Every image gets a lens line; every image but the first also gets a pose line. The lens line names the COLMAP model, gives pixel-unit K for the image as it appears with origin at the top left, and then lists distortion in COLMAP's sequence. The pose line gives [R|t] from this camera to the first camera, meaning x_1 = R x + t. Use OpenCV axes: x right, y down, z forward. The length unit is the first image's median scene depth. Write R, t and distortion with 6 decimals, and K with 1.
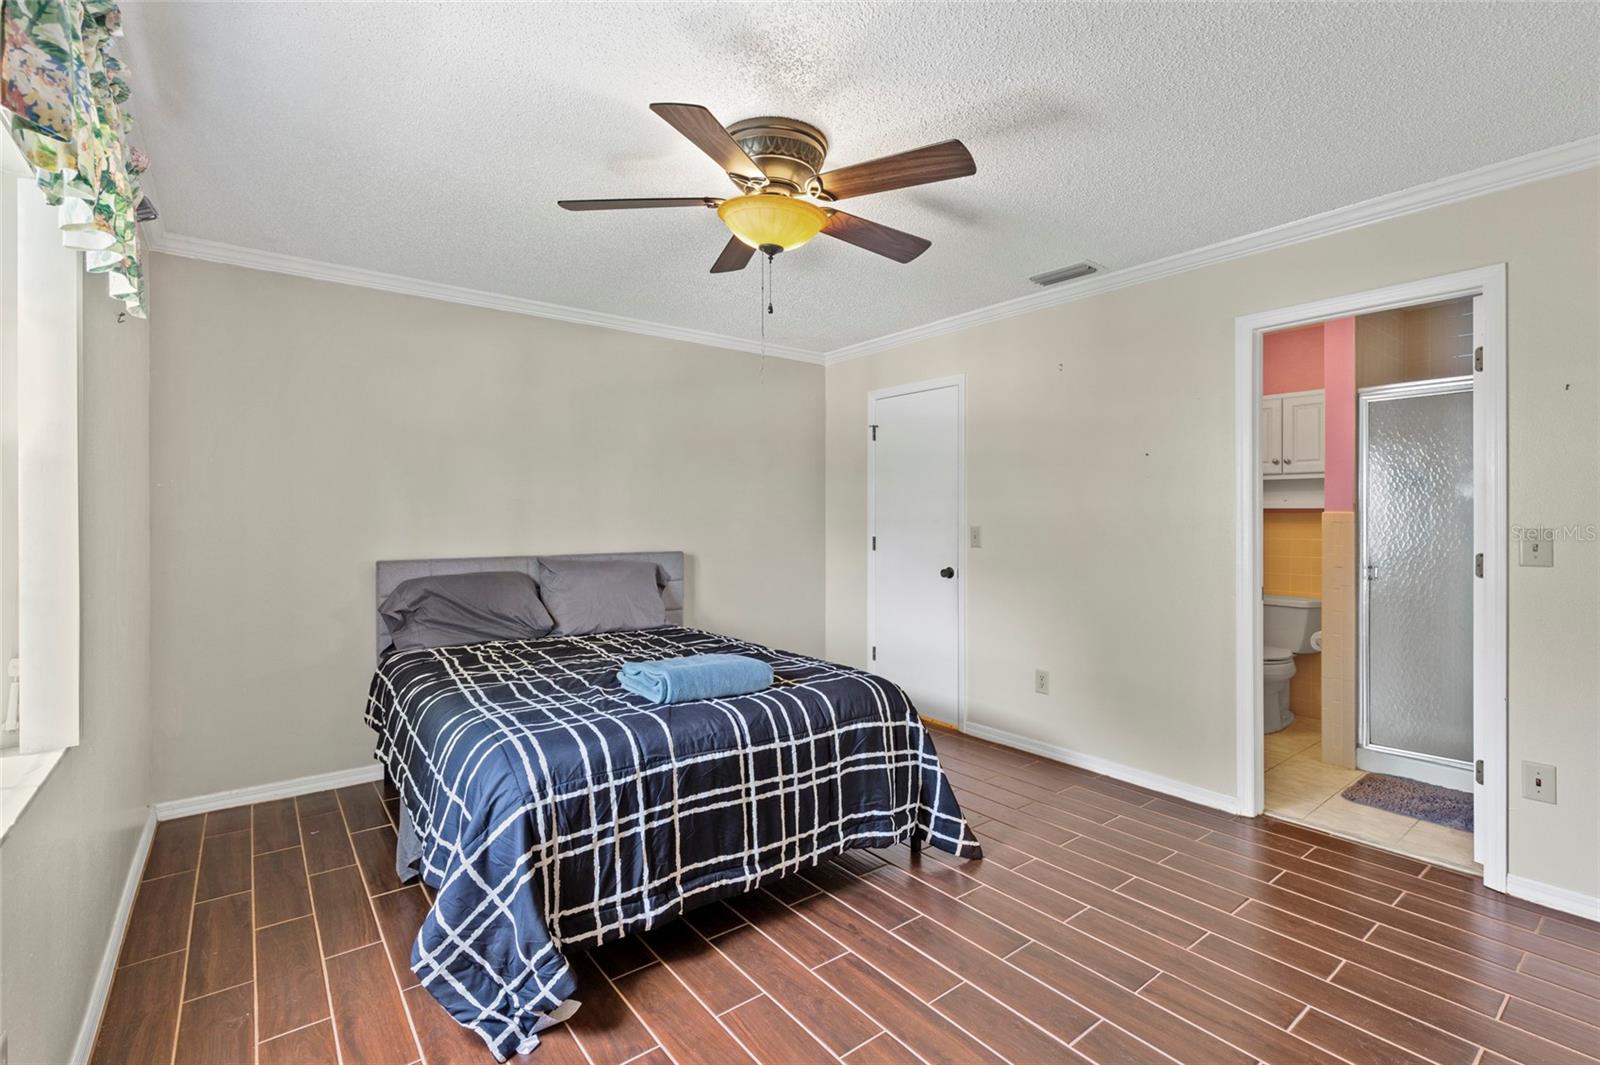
lens RADIAL K [[719.9, 0, 808.2], [0, 719.9, 522.4], [0, 0, 1]] dist [0.004697, 0.000135]
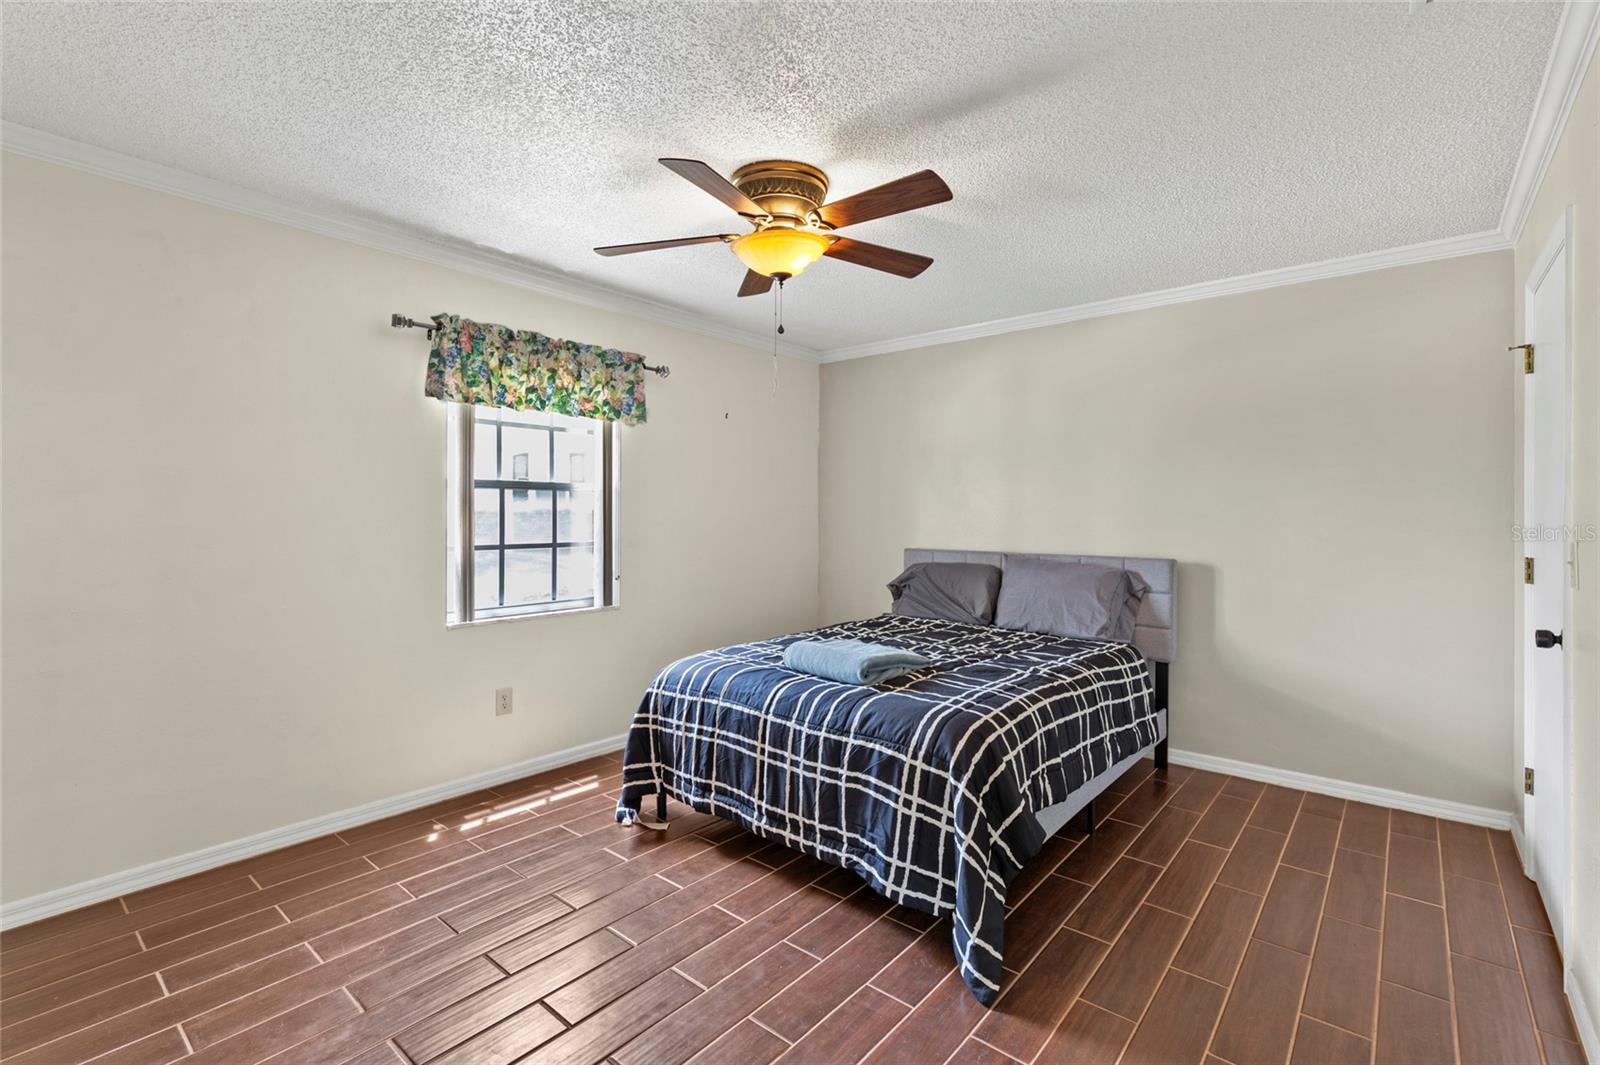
lens RADIAL K [[719.9, 0, 814.2], [0, 719.9, 521.4], [0, 0, 1]] dist [0.004697, 0.000135]
pose [[0.209451, 0.011166, -0.977755, 1.026048], [-0.010994, 0.999898, 0.009064, -0.011210], [0.977757, 0.008851, 0.209552, 0.794967]]
